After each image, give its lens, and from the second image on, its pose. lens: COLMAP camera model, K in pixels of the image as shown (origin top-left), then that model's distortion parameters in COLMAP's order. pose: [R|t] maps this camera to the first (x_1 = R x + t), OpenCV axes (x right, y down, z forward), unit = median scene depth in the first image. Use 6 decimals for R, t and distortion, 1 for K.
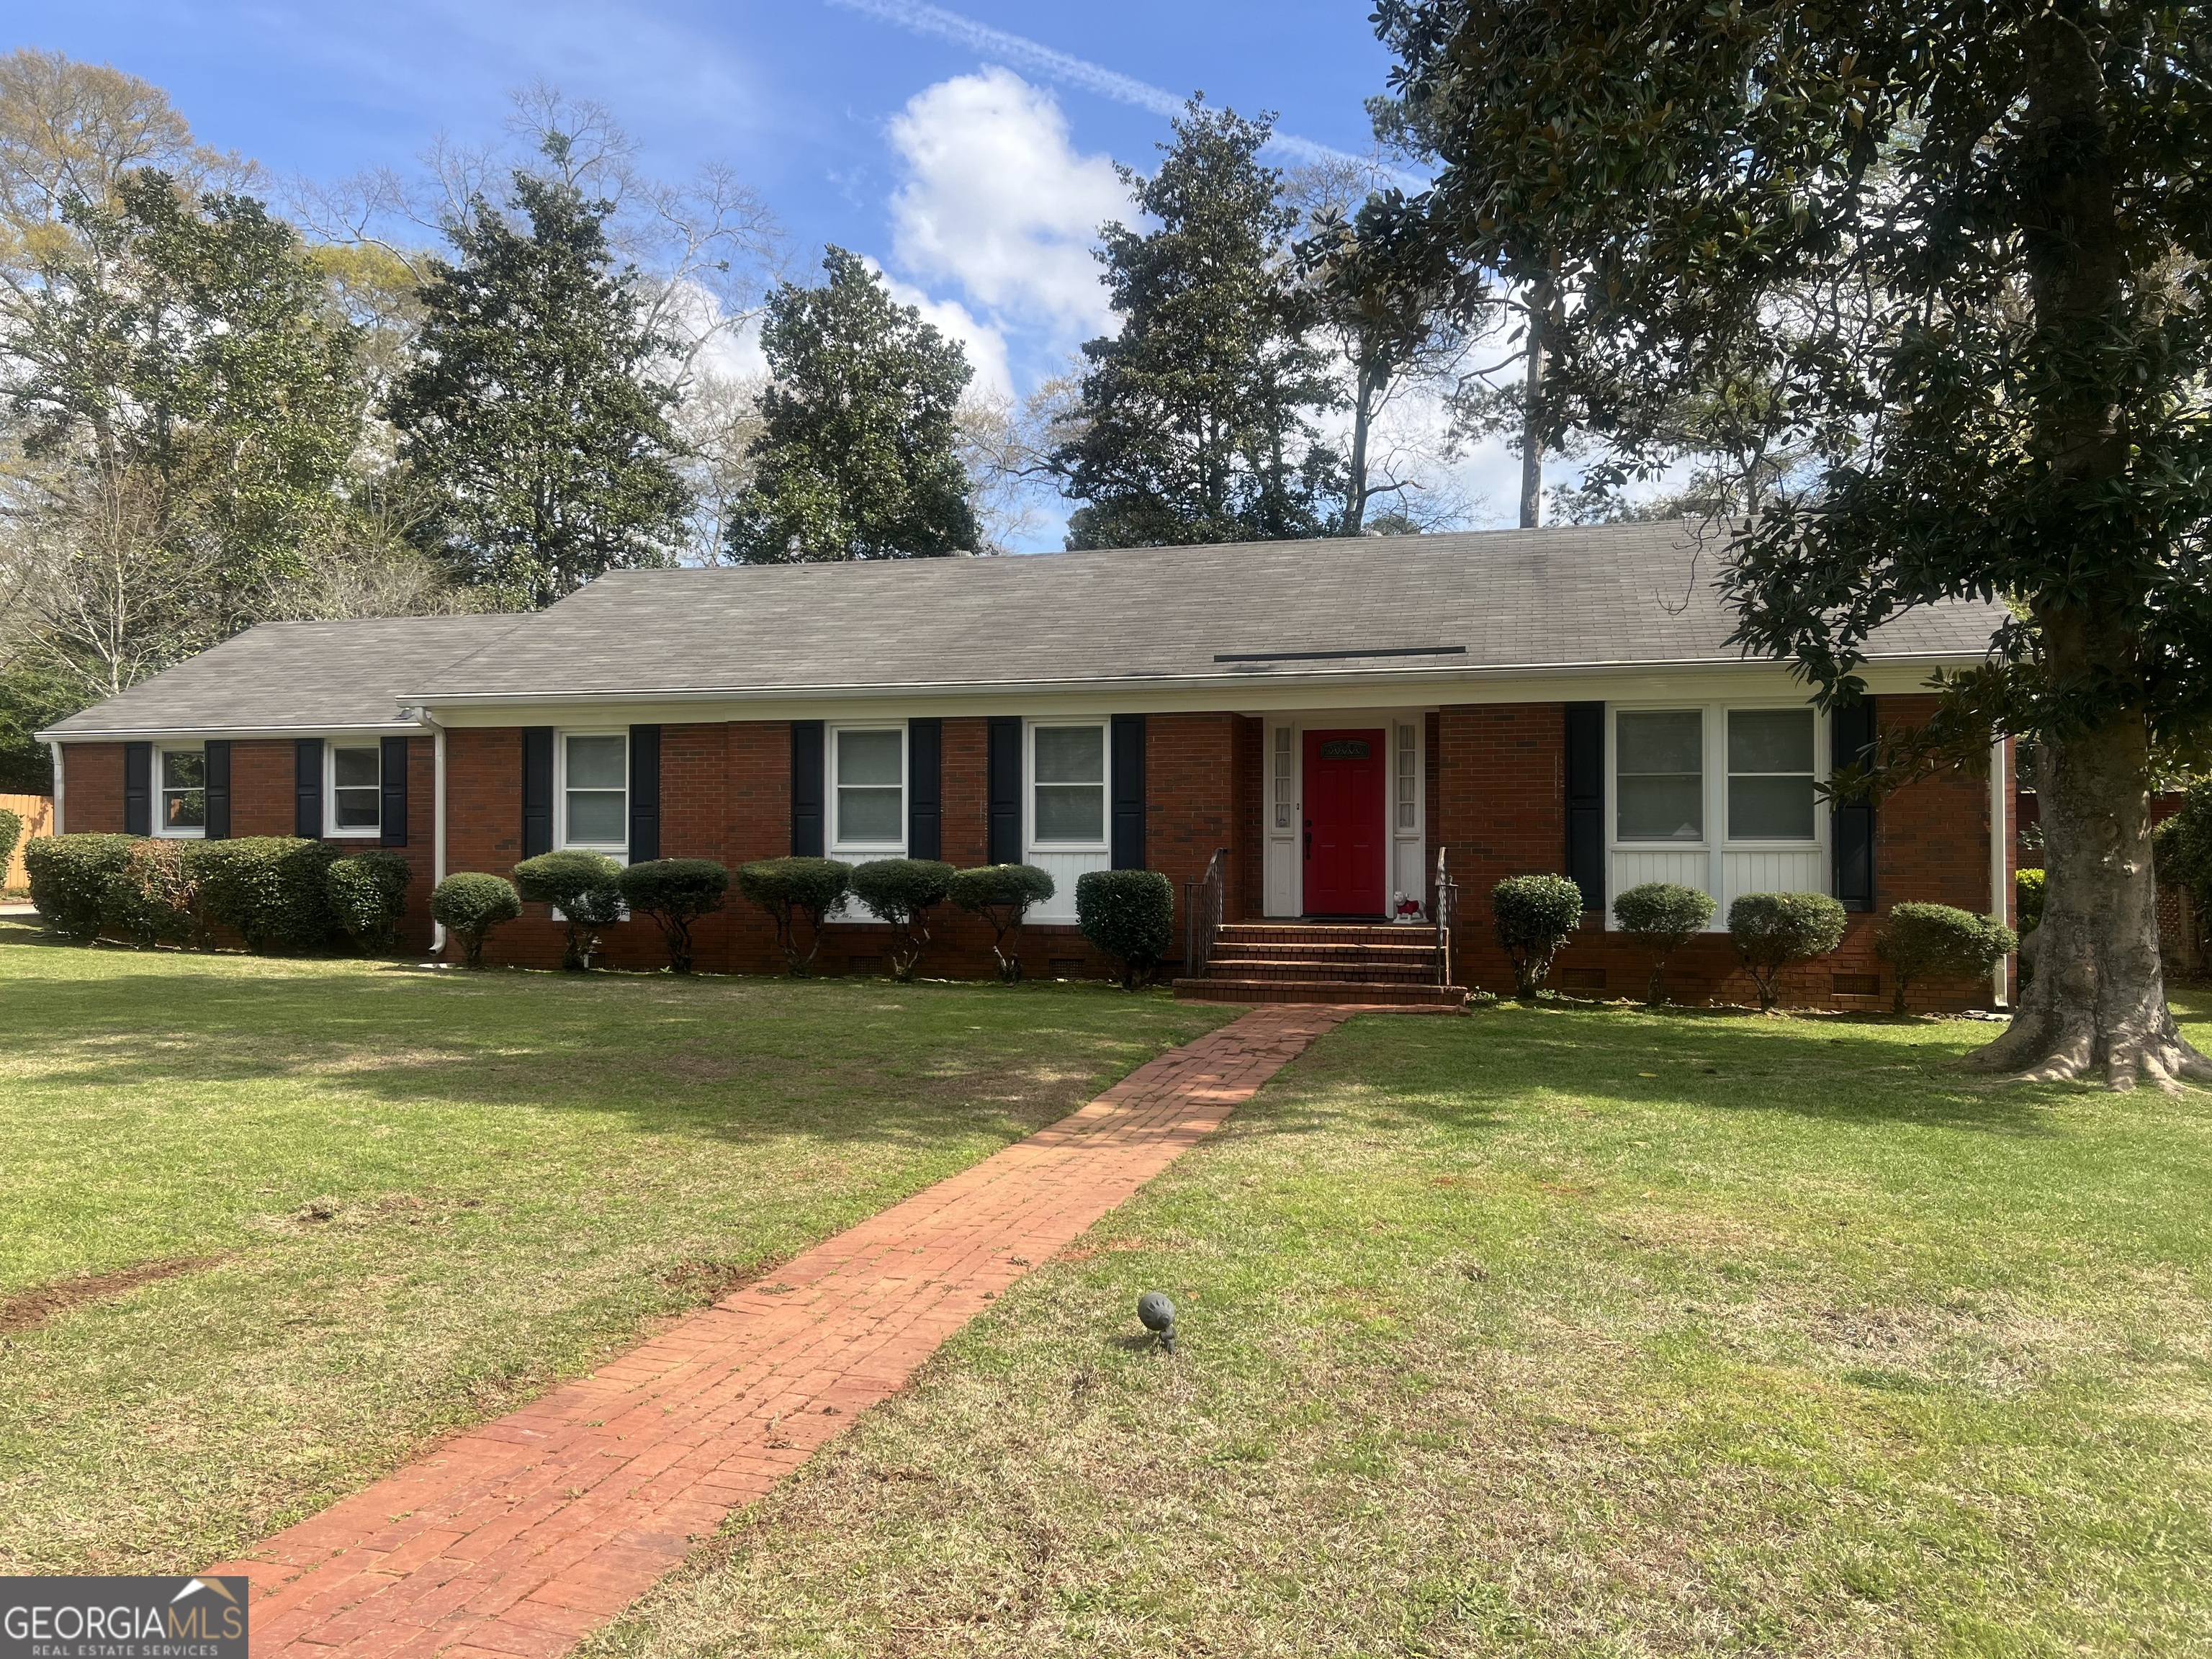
lens RADIAL K [[1658.4, 0, 1105.0], [0, 1658.4, 817.7], [0, 0, 1]] dist [0.043302, -0.066307]
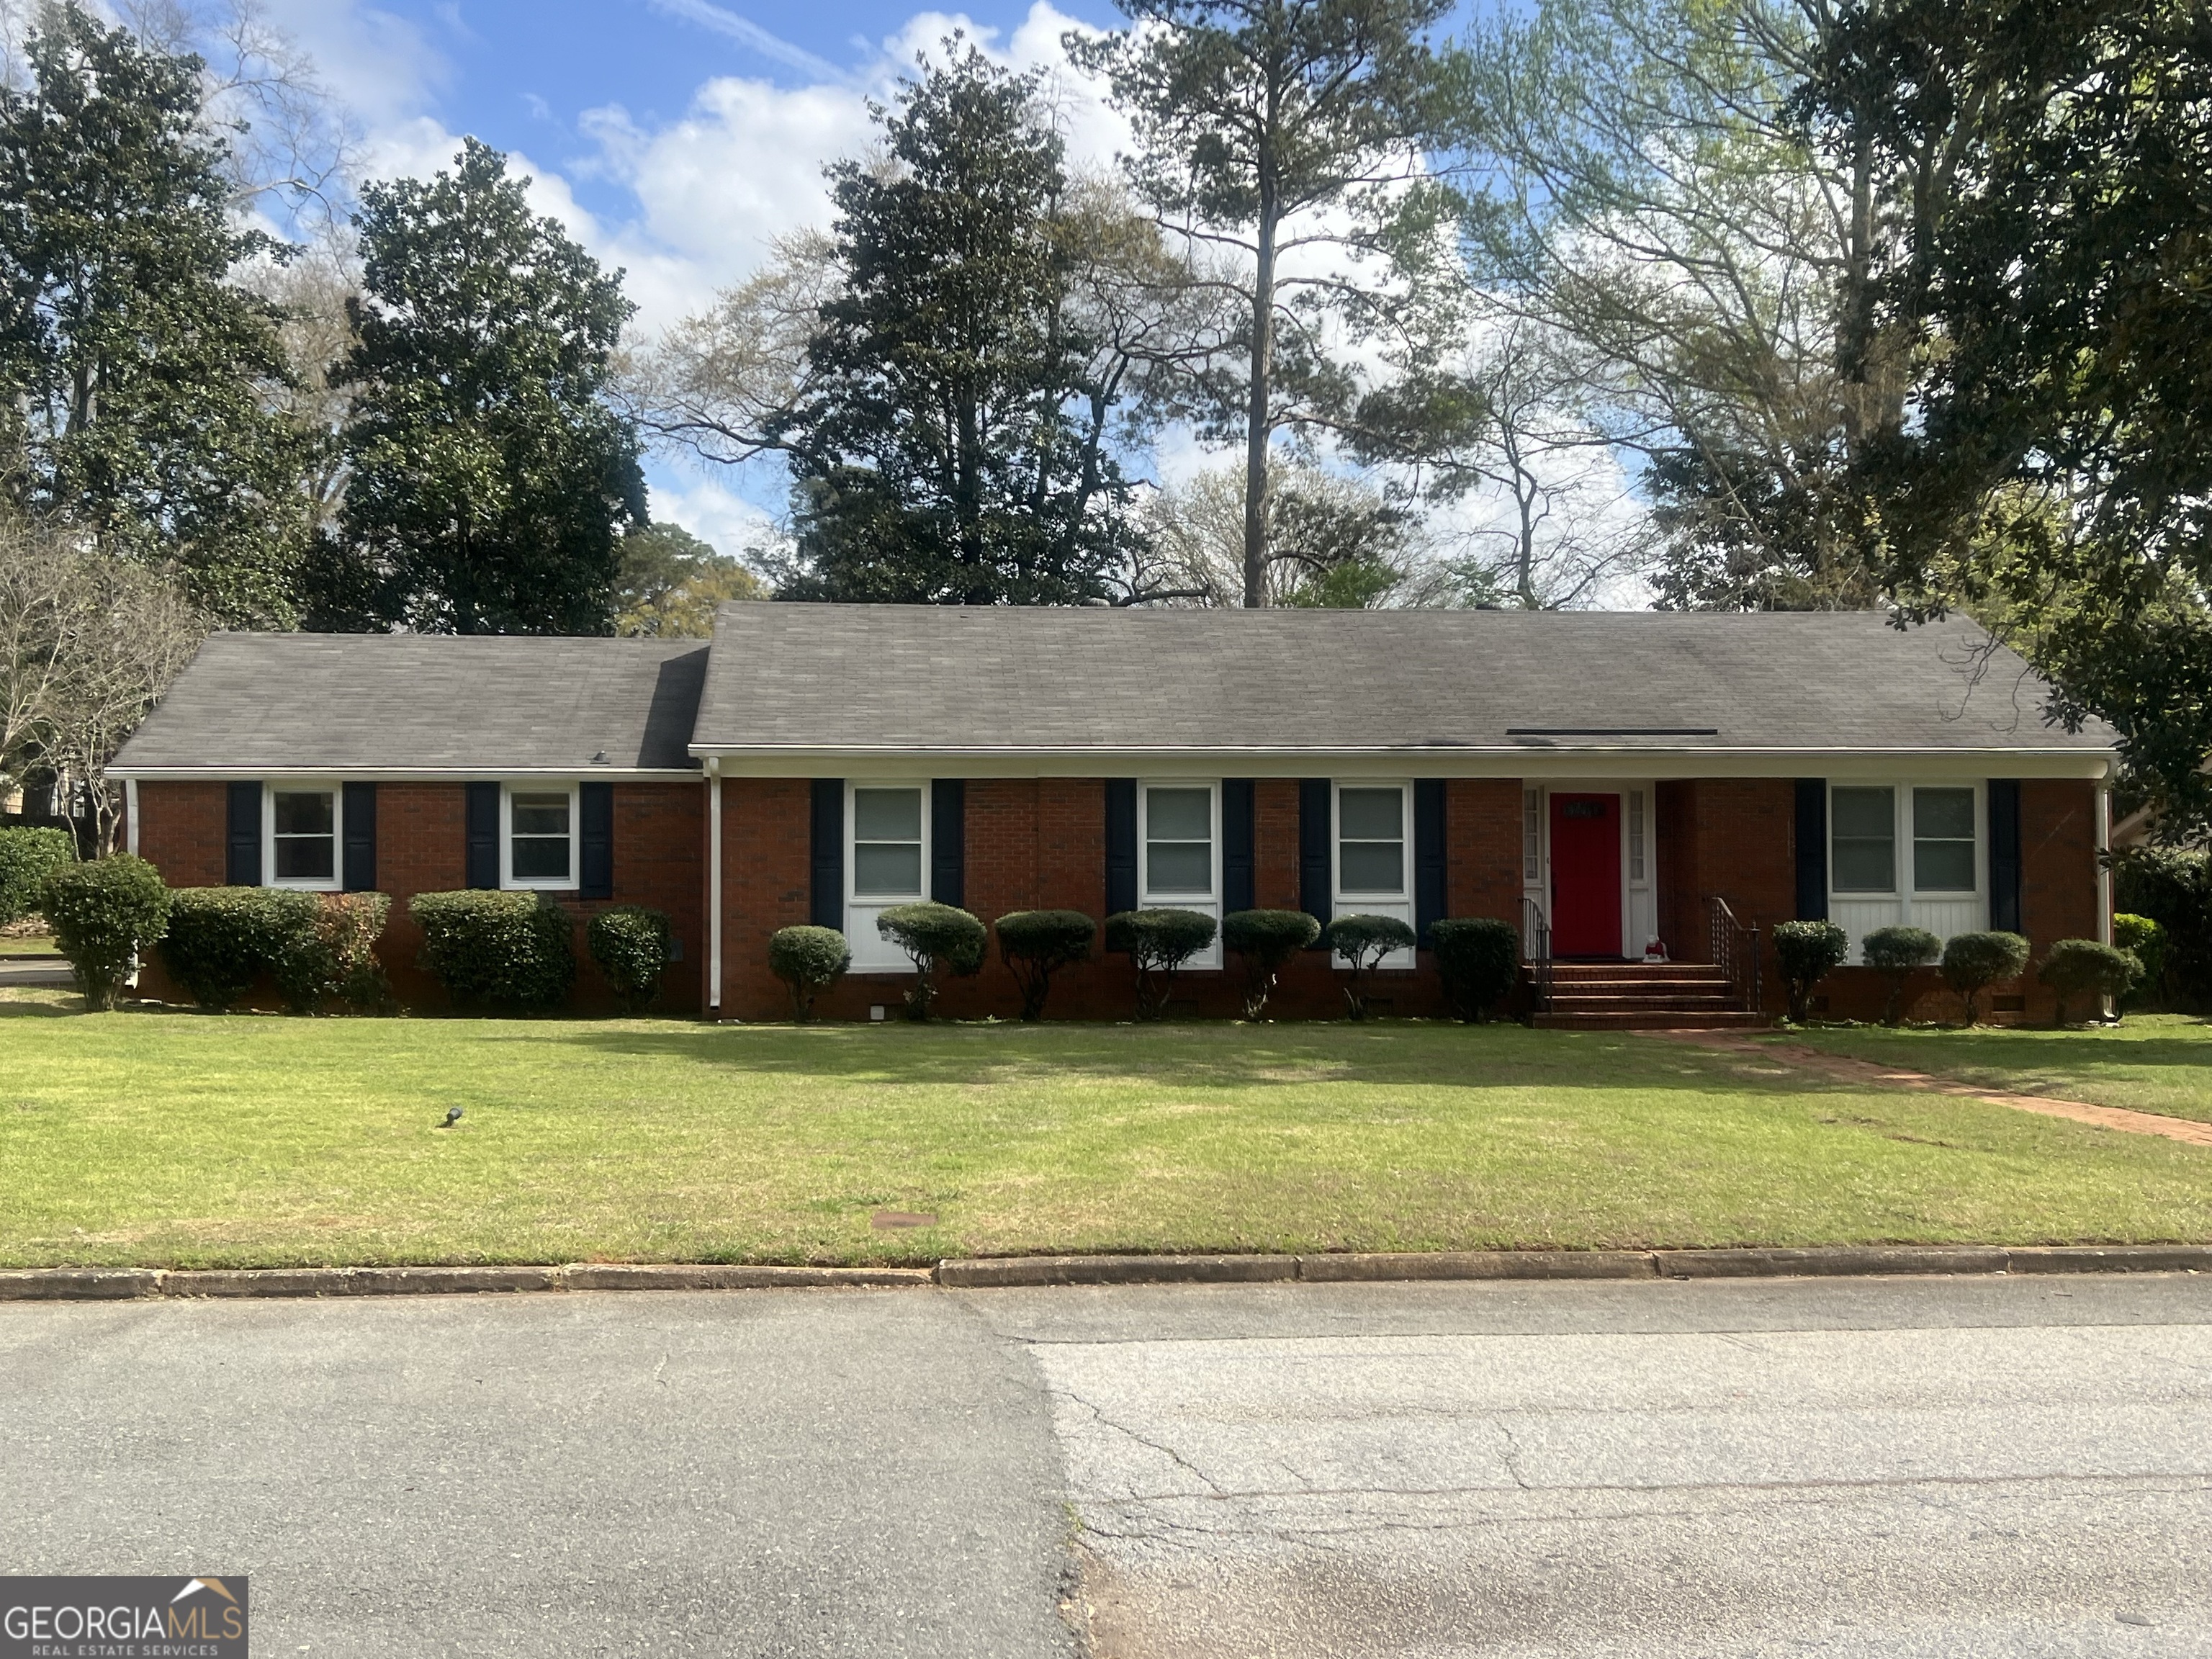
lens RADIAL K [[2242.3, 0, 1104.6], [0, 2242.3, 839.1], [0, 0, 1]] dist [-0.005616, 0.000000]
pose [[0.928638, 0.003679, 0.370970, -0.710461], [-0.004726, 0.999987, 0.001914, -0.022694], [-0.370958, -0.003530, 0.928643, -0.299910]]
